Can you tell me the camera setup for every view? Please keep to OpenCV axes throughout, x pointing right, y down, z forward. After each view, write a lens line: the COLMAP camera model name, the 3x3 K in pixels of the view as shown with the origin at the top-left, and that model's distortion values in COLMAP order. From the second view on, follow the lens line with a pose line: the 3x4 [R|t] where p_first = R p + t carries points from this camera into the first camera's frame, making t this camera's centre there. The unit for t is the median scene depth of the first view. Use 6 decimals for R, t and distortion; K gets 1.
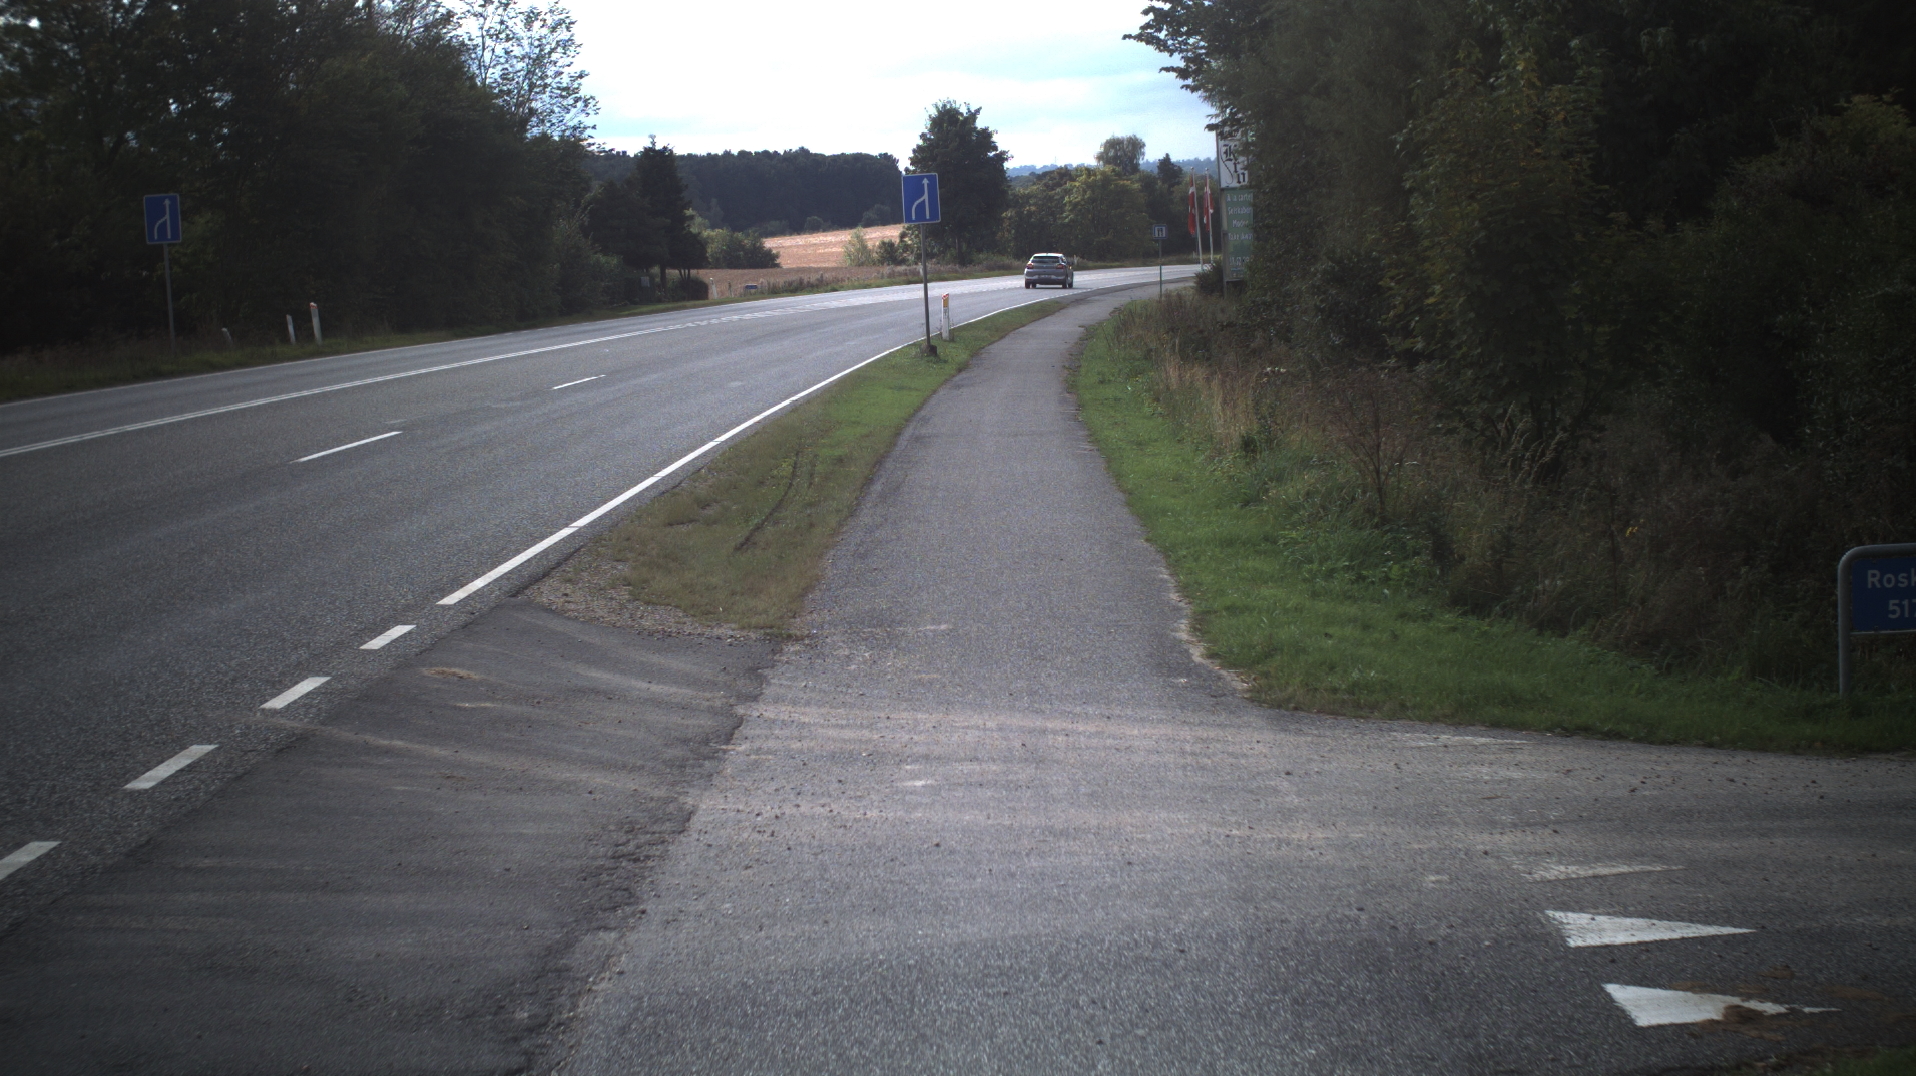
lens RADIAL K [[8079.6, 0, 954.6], [0, 8079.6, 530.8], [0, 0, 1]] dist [-1.338987, 0.000000]
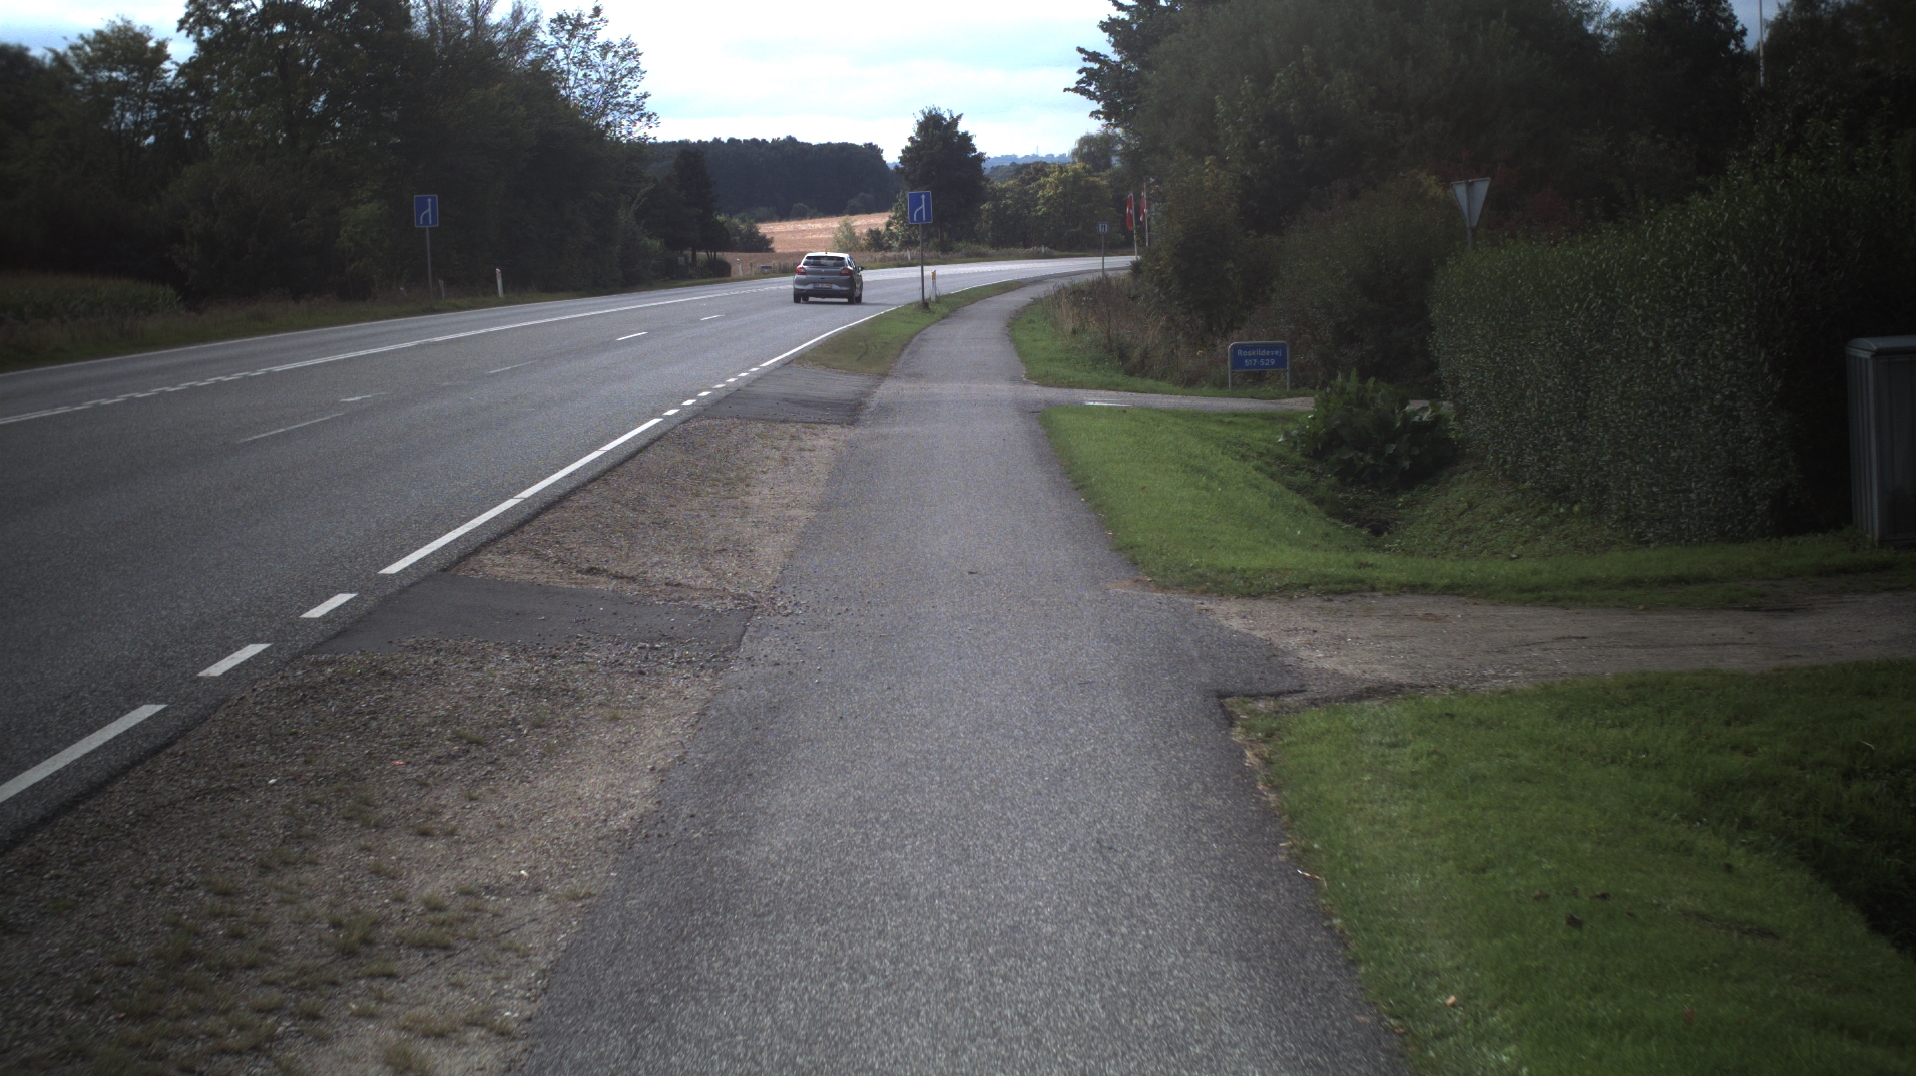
lens RADIAL K [[8079.6, 0, 947.4], [0, 8079.6, 546.6], [0, 0, 1]] dist [-1.338987, 0.000000]
pose [[0.999845, 0.017441, 0.002229, -0.001017], [-0.017449, 0.999842, 0.003477, 0.015272], [-0.002168, -0.003516, 0.999991, -0.453127]]
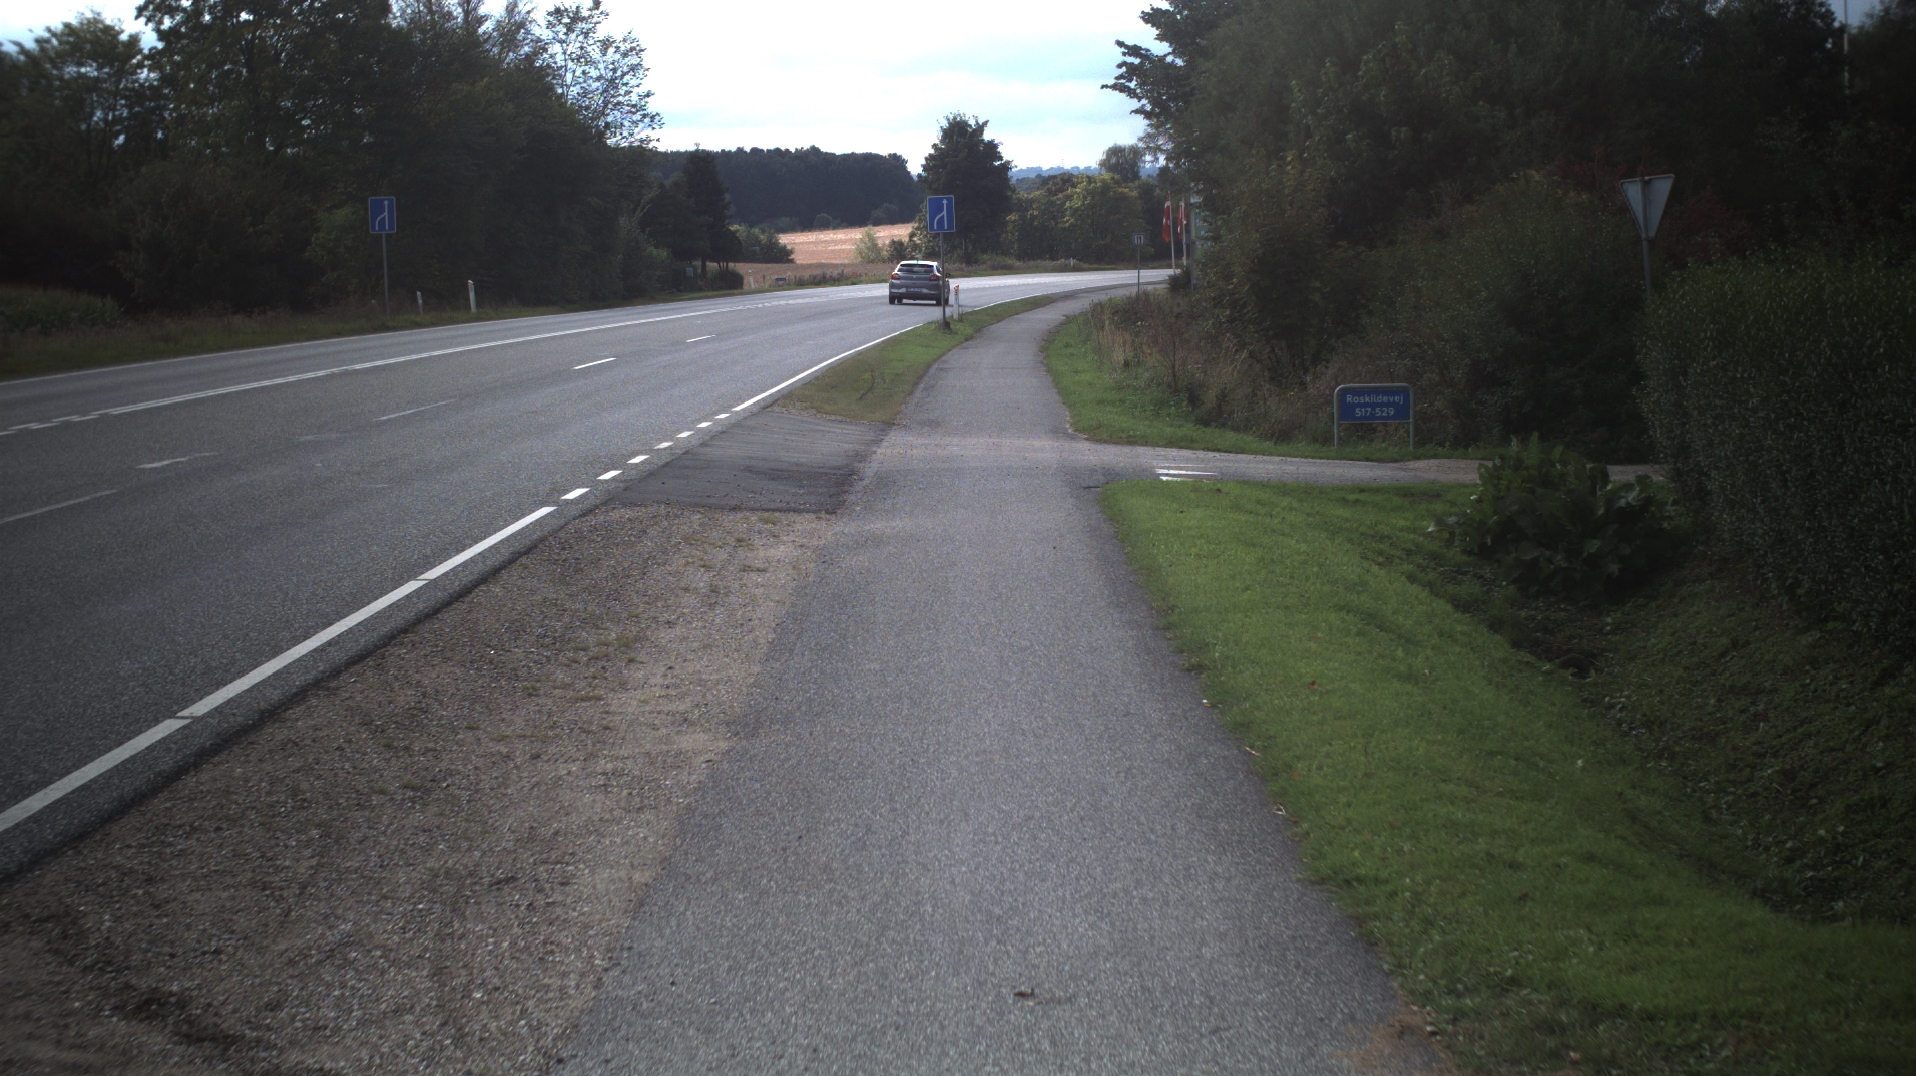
lens RADIAL K [[8079.6, 0, 974.1], [0, 8079.6, 543.4], [0, 0, 1]] dist [-1.338987, 0.000000]
pose [[0.999724, 0.023327, 0.002655, -0.000754], [-0.023331, 0.999727, 0.001574, 0.010172], [-0.002617, -0.001635, 0.999995, -0.302208]]
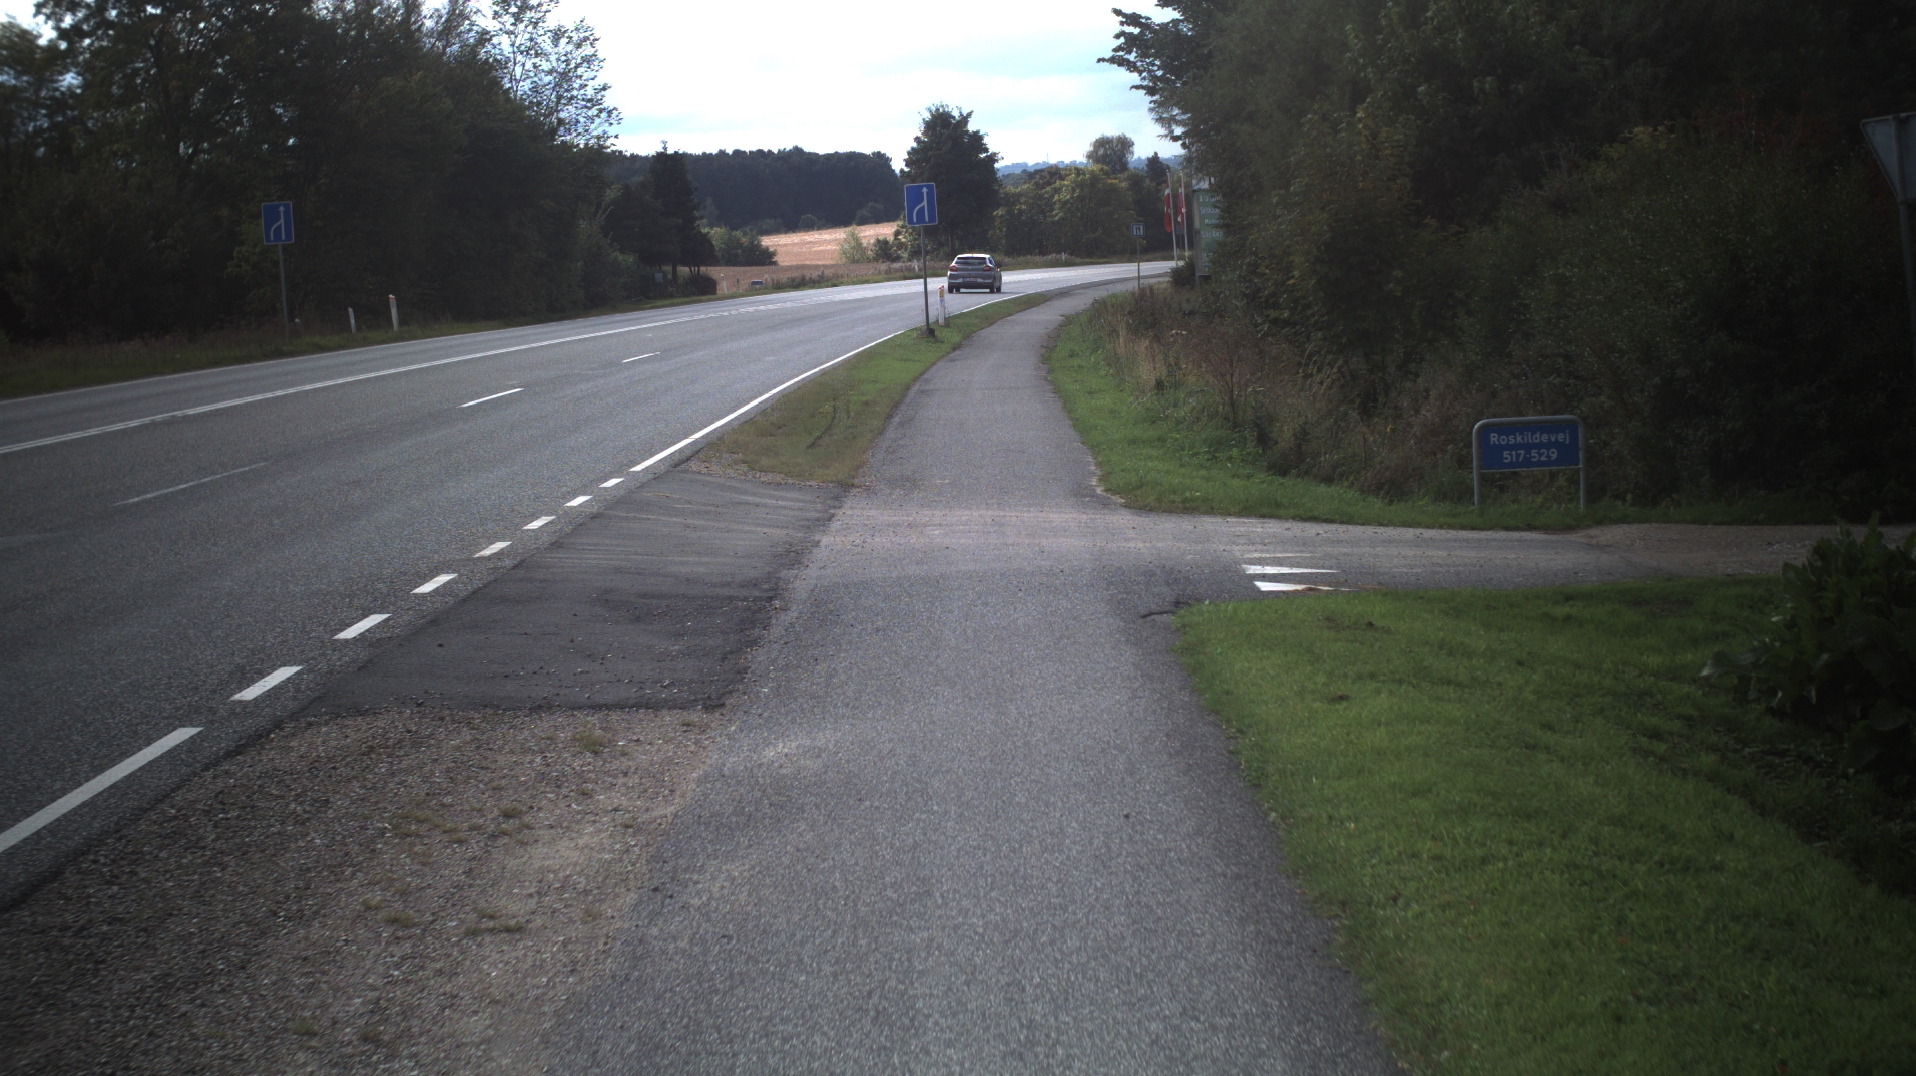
lens RADIAL K [[8079.6, 0, 959.3], [0, 8079.6, 529.1], [0, 0, 1]] dist [-1.338987, 0.000000]
pose [[0.999994, -0.003012, 0.001423, -0.000303], [0.003011, 0.999995, 0.000129, 0.005200], [-0.001423, -0.000124, 0.999999, -0.150986]]
